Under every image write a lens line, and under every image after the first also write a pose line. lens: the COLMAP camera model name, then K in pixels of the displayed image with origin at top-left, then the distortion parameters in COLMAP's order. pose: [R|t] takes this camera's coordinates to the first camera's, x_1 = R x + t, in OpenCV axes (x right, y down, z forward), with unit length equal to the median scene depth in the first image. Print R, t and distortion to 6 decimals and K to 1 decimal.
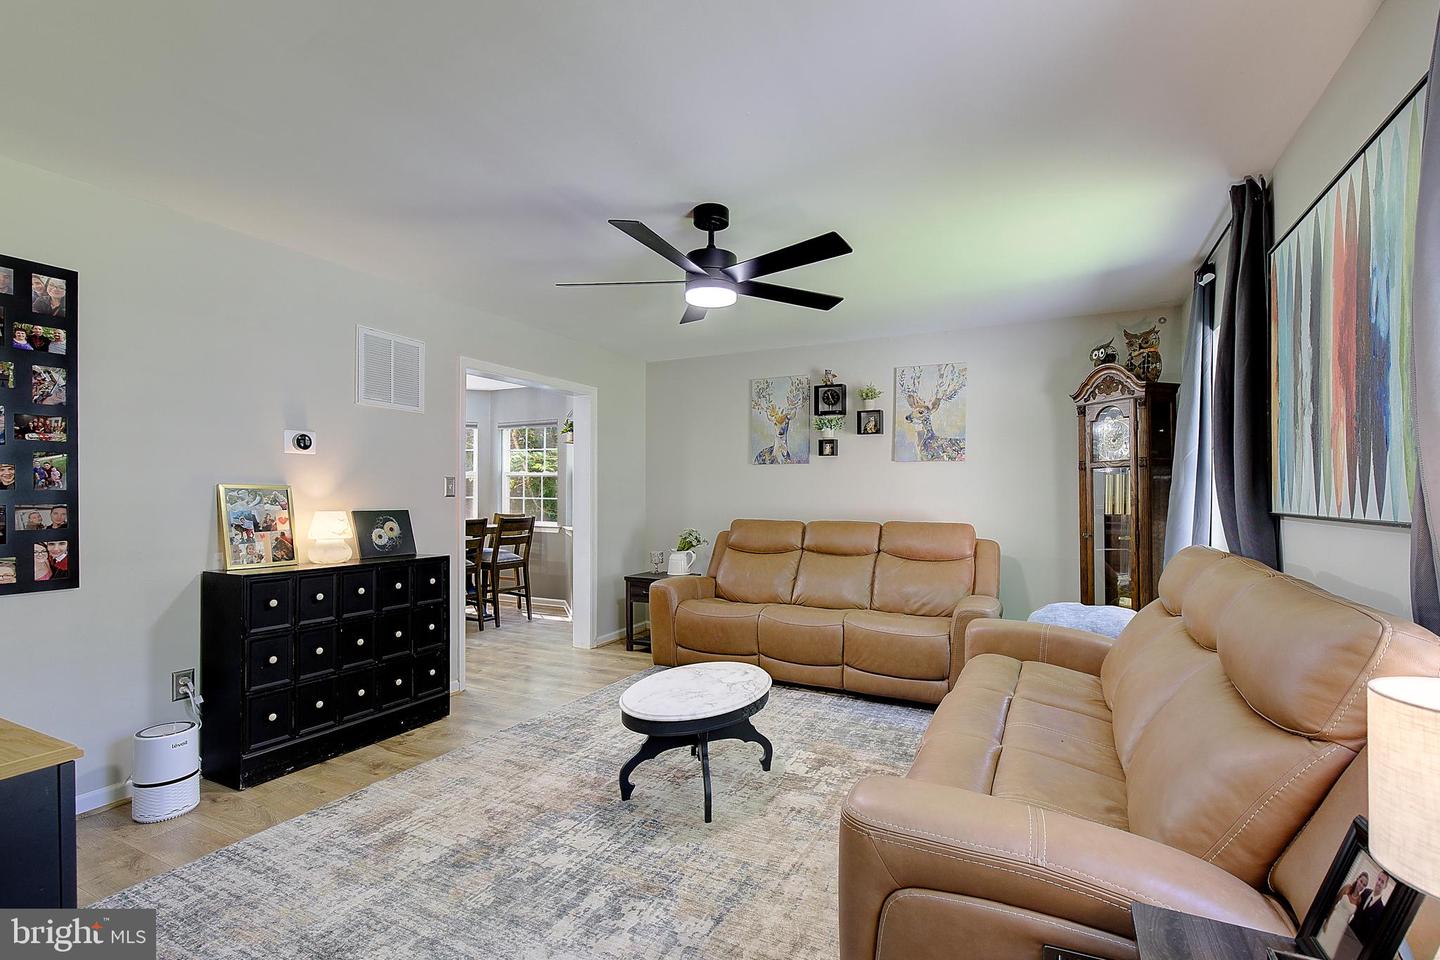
lens RADIAL K [[664.5, 0, 742.0], [0, 664.5, 502.1], [0, 0, 1]] dist [-0.022959, 0.005234]
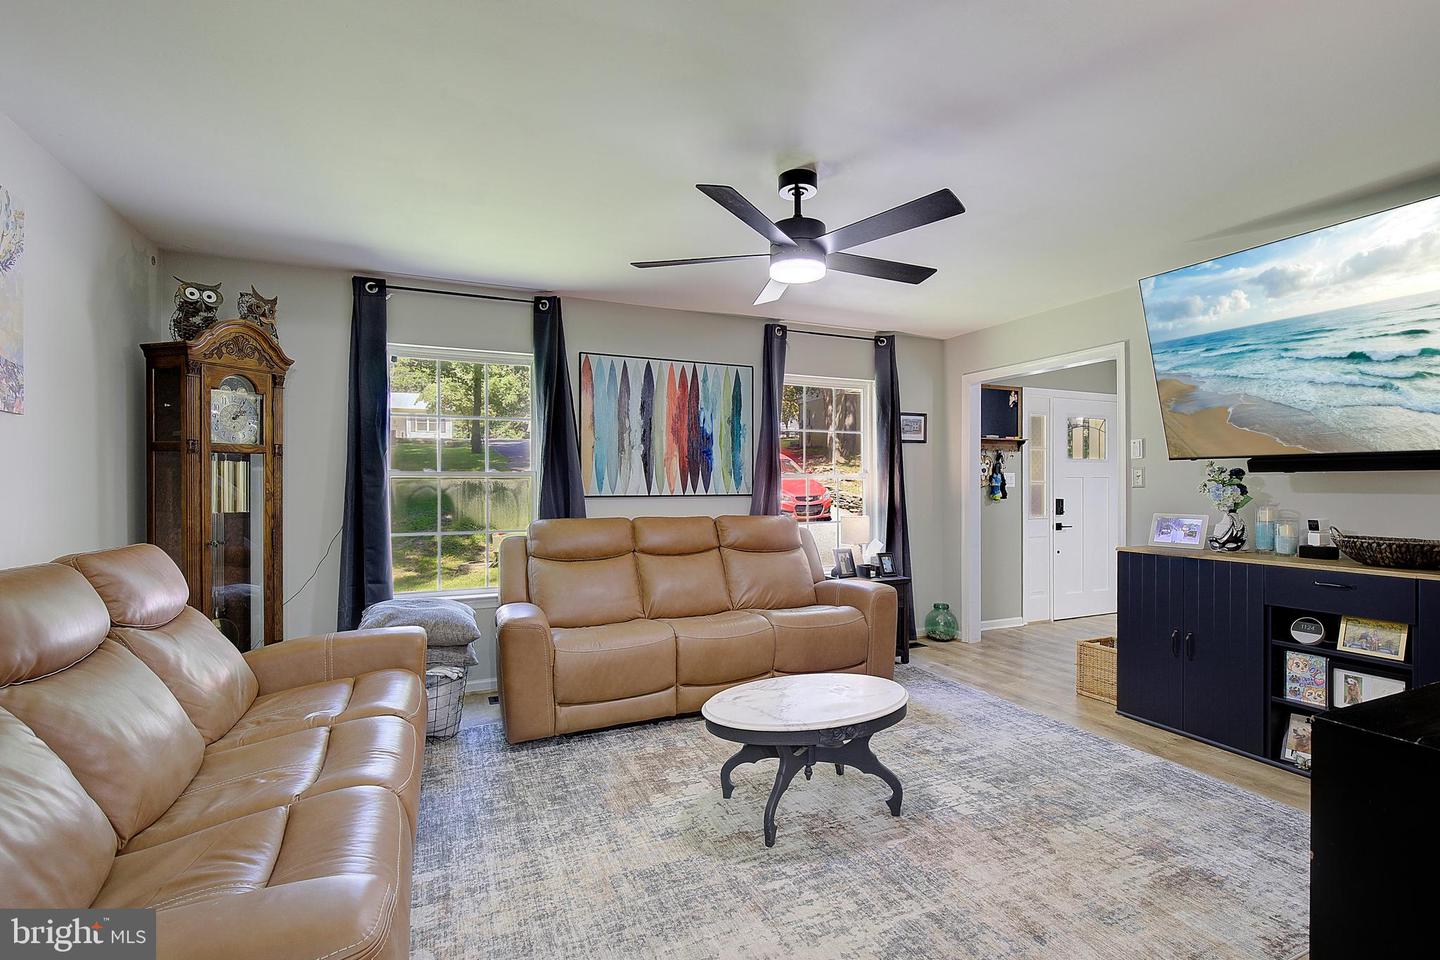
lens RADIAL K [[741.9, 0, 778.6], [0, 741.9, 472.6], [0, 0, 1]] dist [0.000969, 0.001173]
pose [[-0.777190, 0.006916, 0.629228, -0.553498], [0.009790, 0.999951, 0.001101, -0.030972], [-0.629190, 0.007016, -0.777220, 1.456303]]
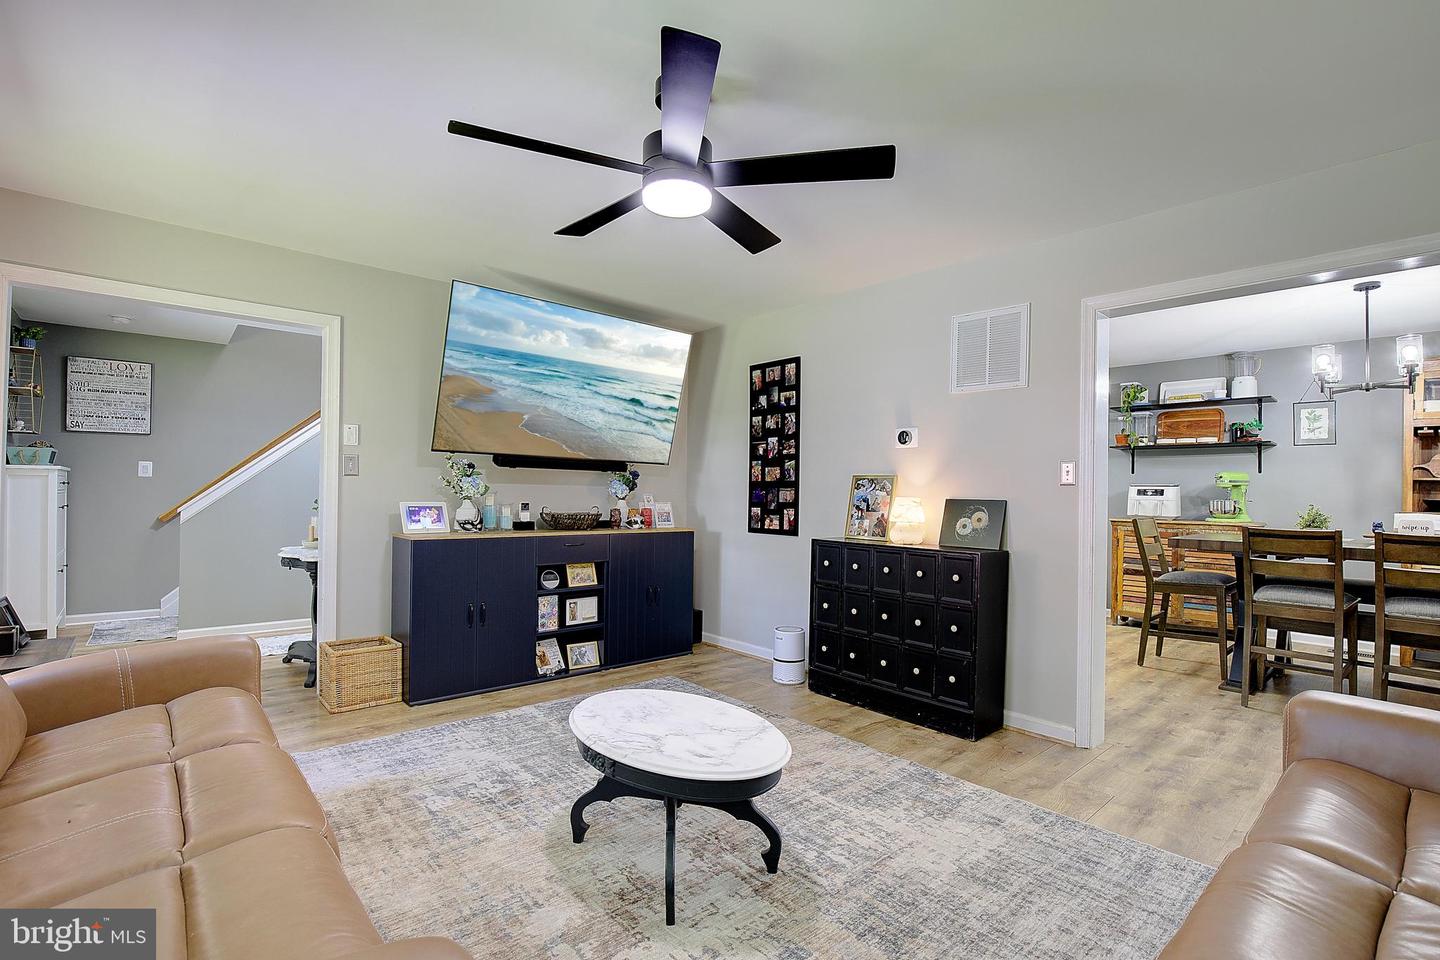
lens RADIAL K [[664.5, 0, 727.4], [0, 664.5, 483.7], [0, 0, 1]] dist [-0.022959, 0.005234]
pose [[-0.386170, -0.013812, -0.922324, 0.488908], [-0.022017, 0.999741, -0.005753, 0.003315], [0.922165, 0.018085, -0.386375, 1.068473]]
